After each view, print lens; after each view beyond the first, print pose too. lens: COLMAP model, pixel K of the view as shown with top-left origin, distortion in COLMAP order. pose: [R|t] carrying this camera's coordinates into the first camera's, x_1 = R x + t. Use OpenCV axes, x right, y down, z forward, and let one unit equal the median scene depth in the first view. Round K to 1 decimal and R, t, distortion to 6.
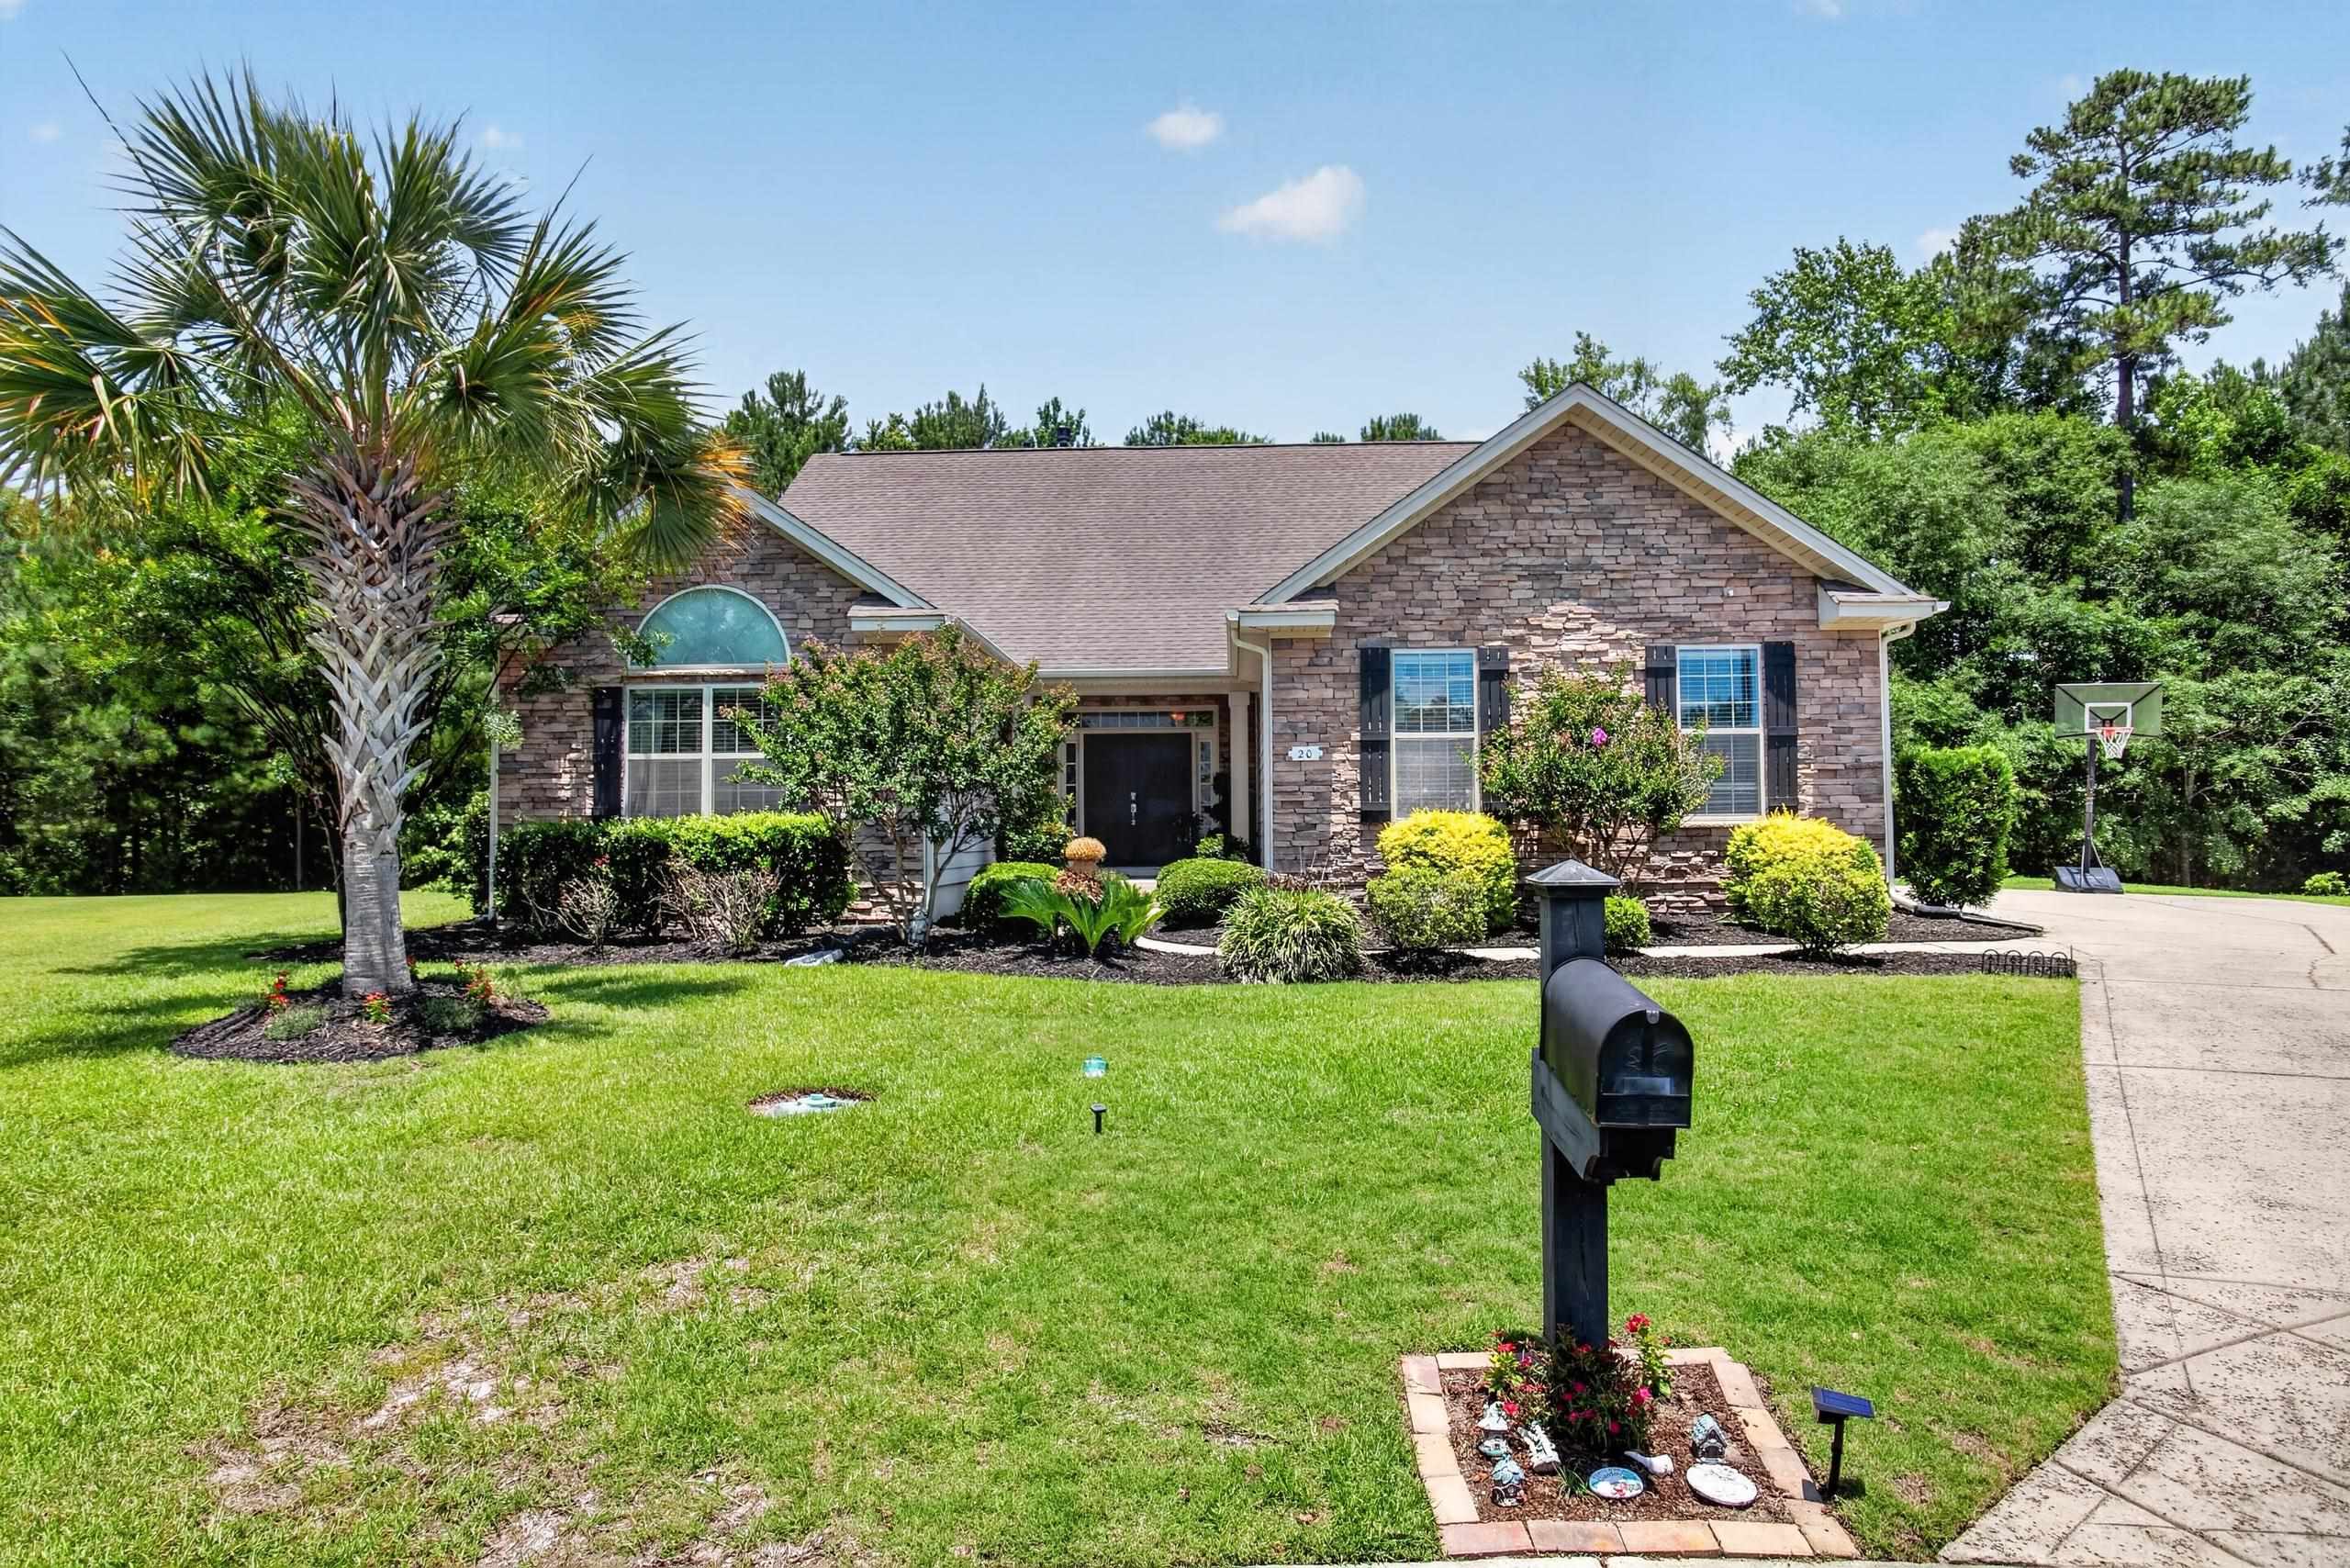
lens RADIAL K [[1289.5, 0, 1173.3], [0, 1289.5, 760.5], [0, 0, 1]] dist [-0.093975, 0.072748]
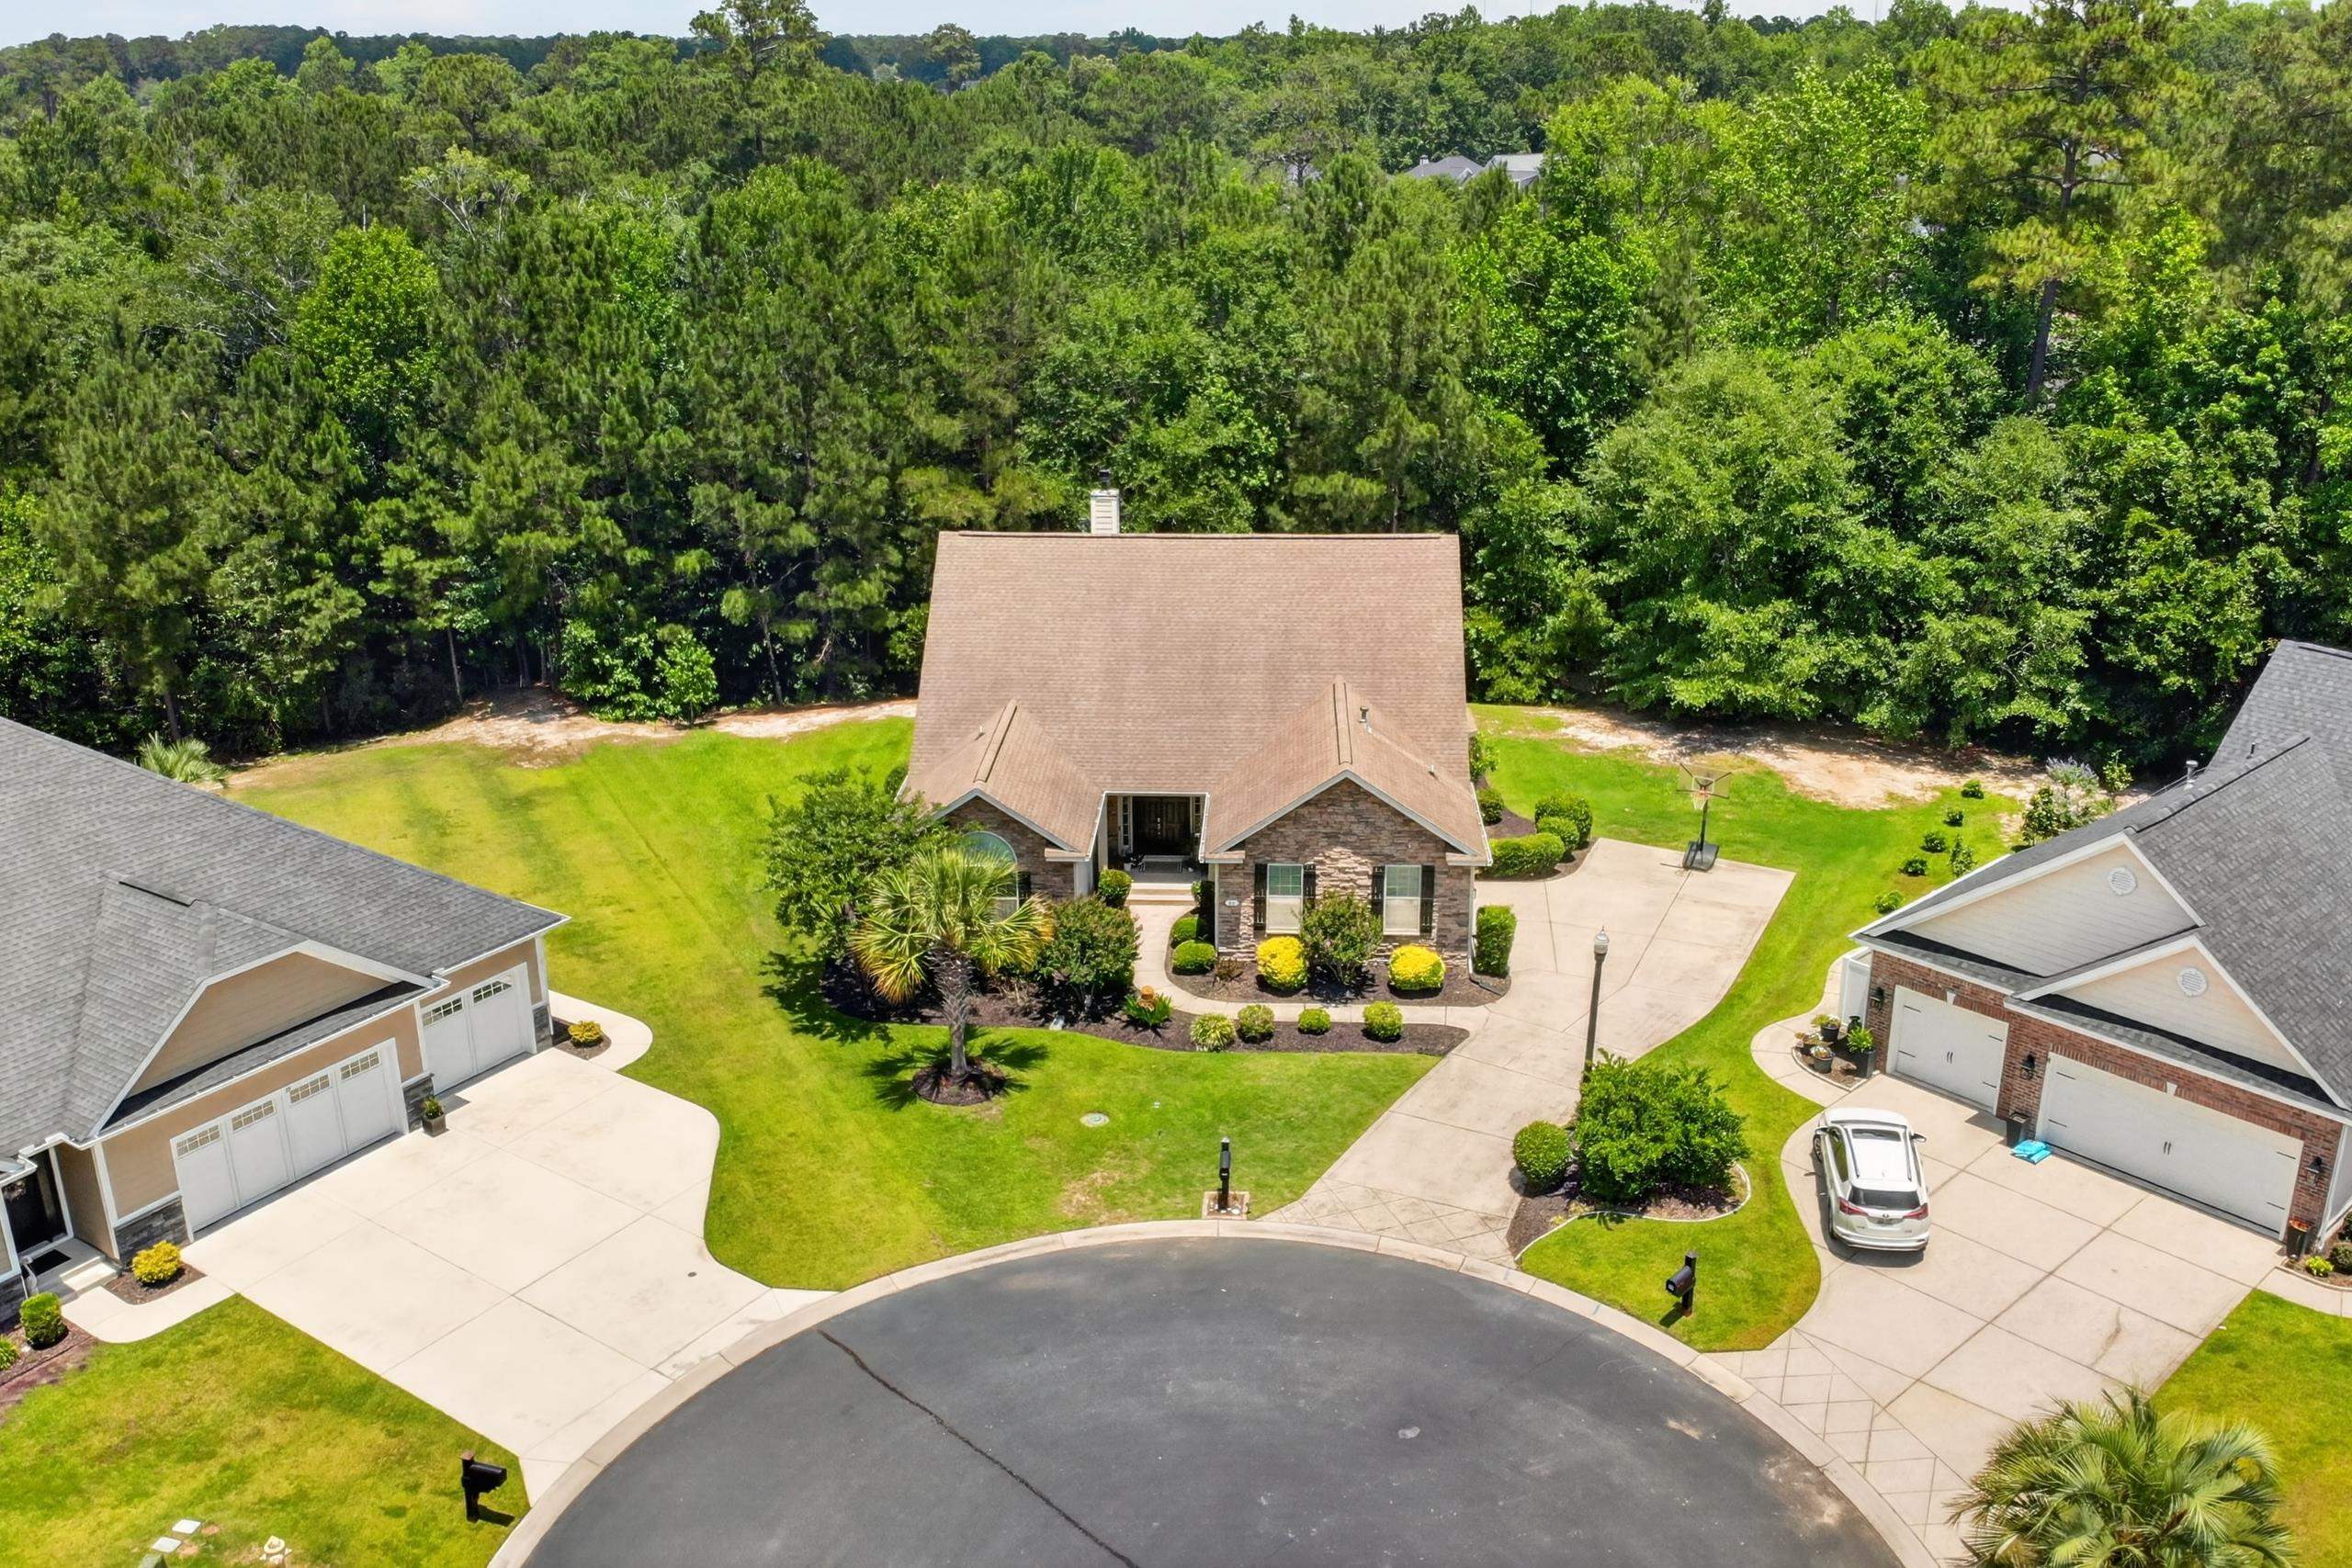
lens RADIAL K [[1887.7, 0, 1190.0], [0, 1887.7, 723.7], [0, 0, 1]] dist [0.200403, -0.316316]
pose [[0.999989, 0.001945, -0.004369, 0.037834], [-0.000224, 0.931644, 0.363372, -1.644692], [0.004777, -0.363367, 0.931634, -2.250689]]
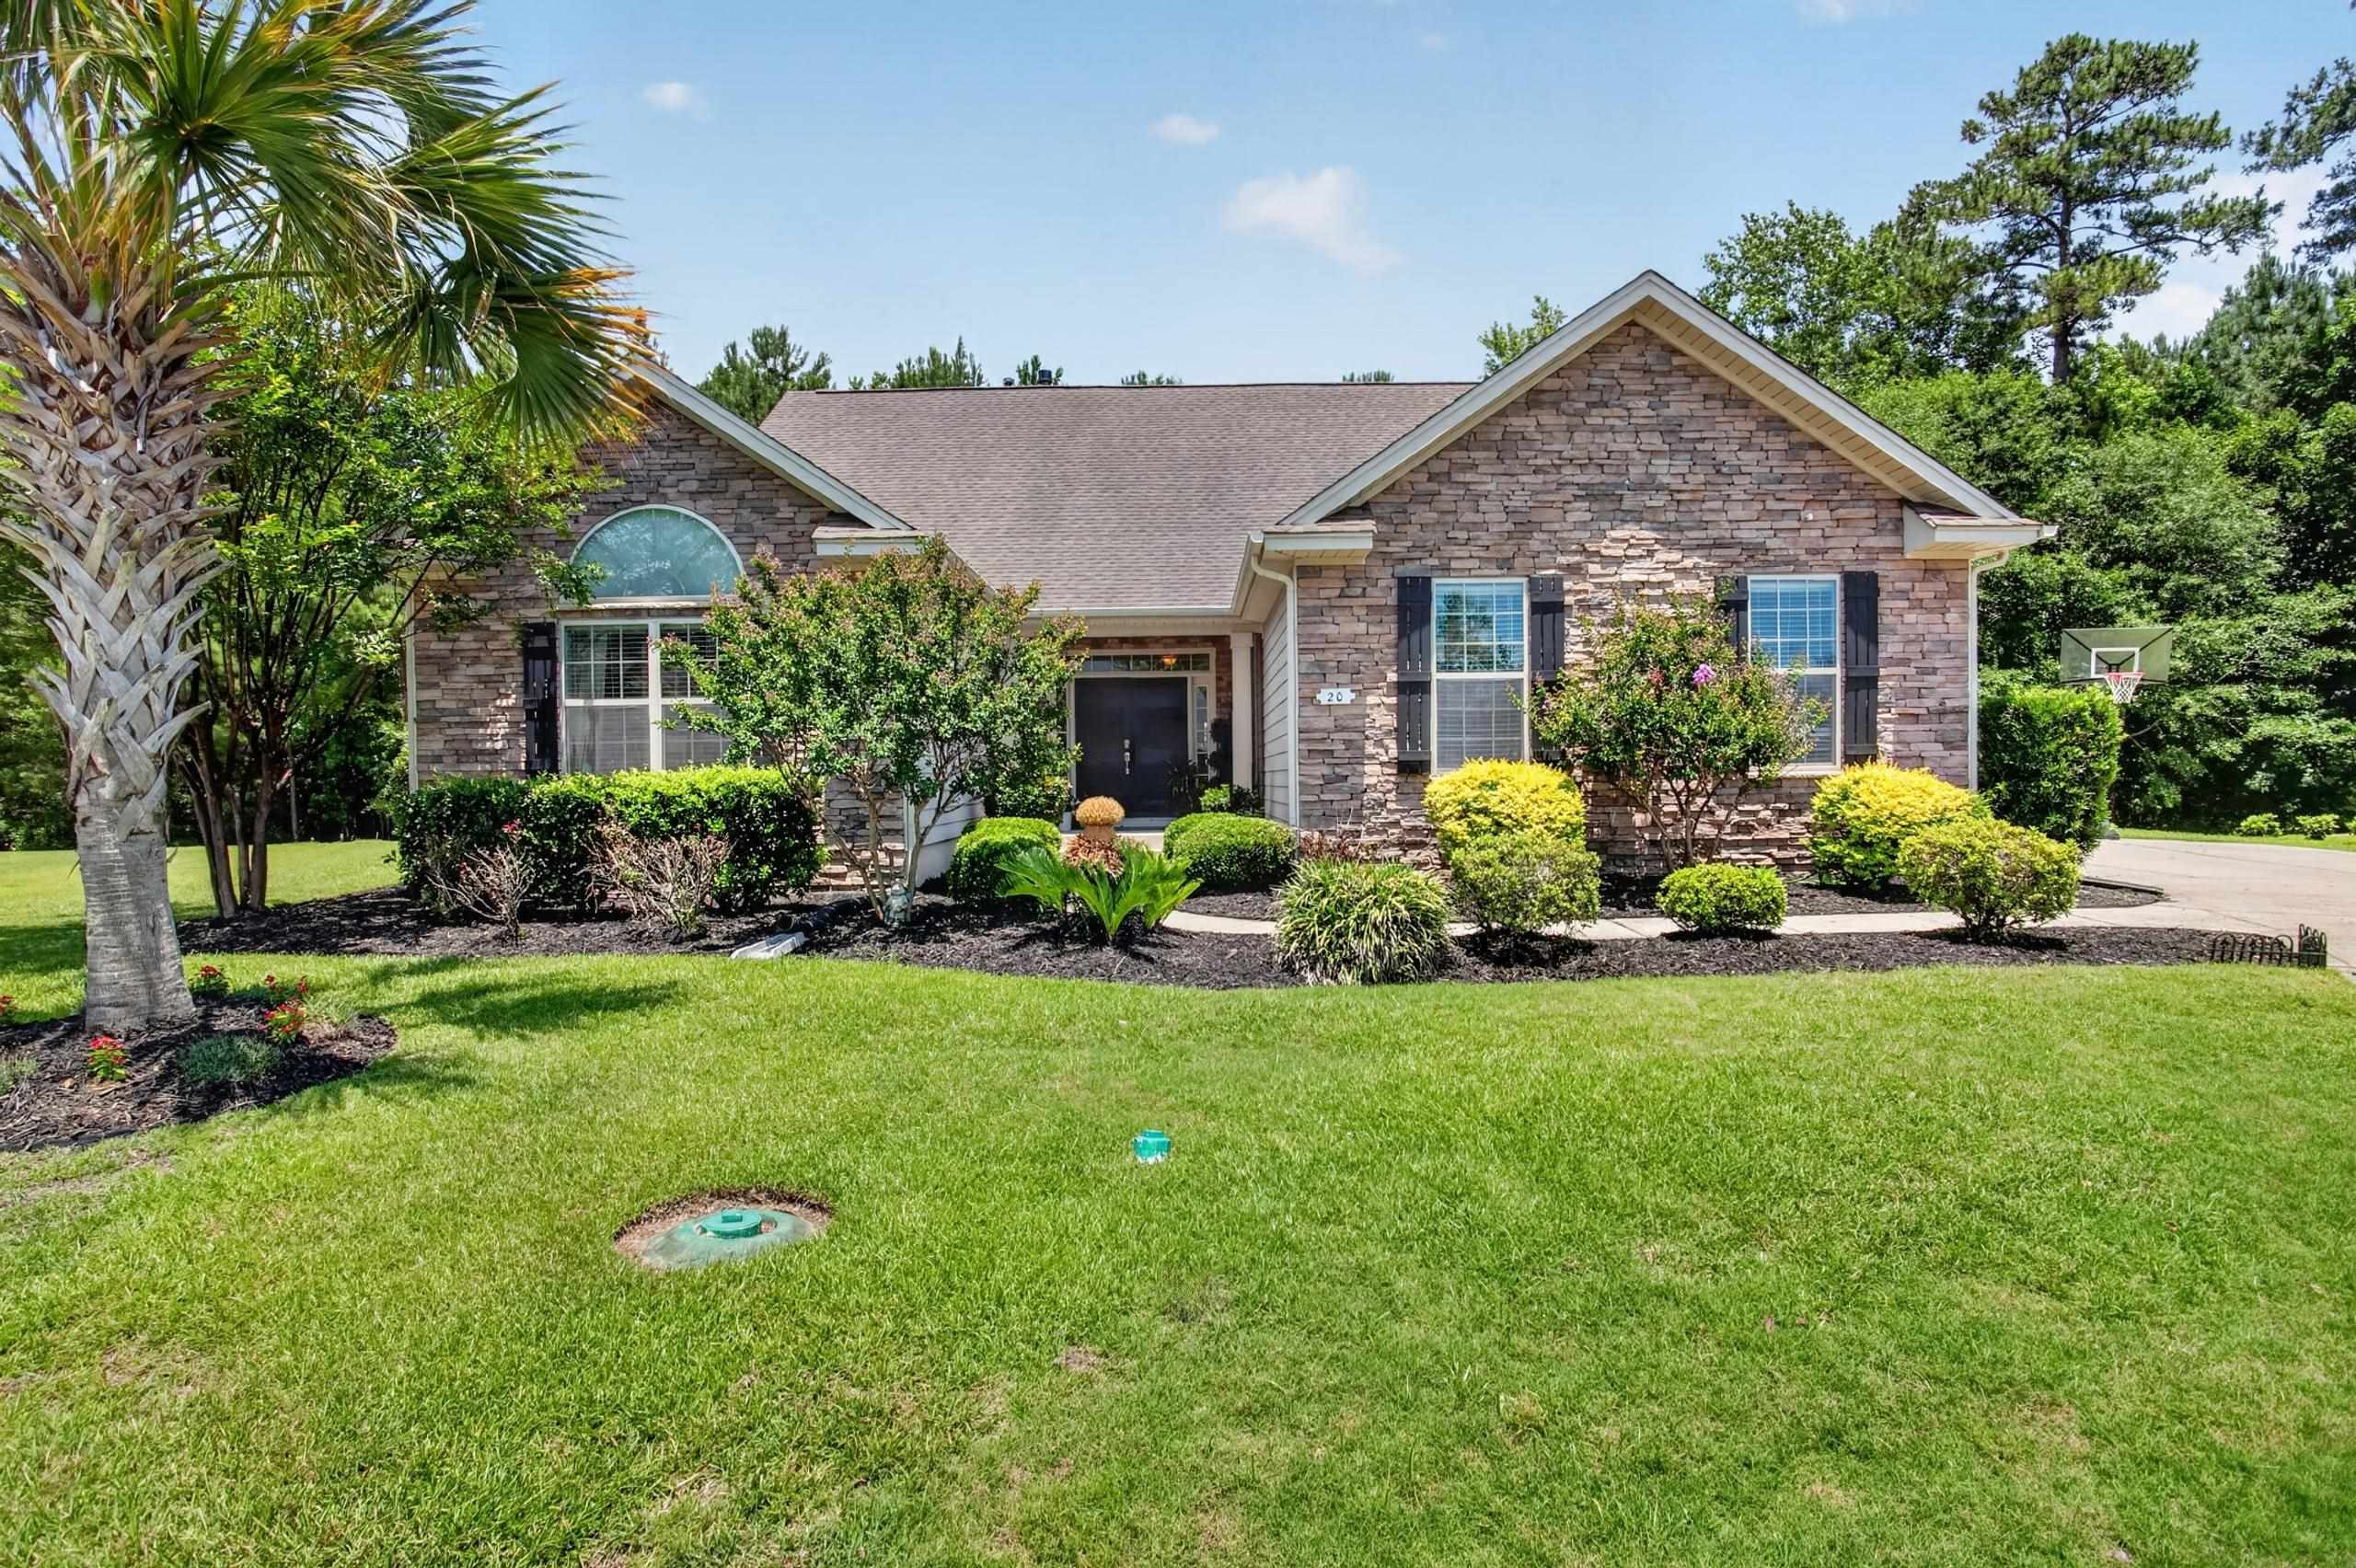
lens RADIAL K [[1158.2, 0, 1178.0], [0, 1158.2, 784.0], [0, 0, 1]] dist [-0.077568, 0.038884]
pose [[0.999412, -0.004776, 0.033941, -0.033883], [0.002562, 0.997883, 0.064982, 0.003206], [-0.034180, -0.064857, 0.997309, 0.205371]]
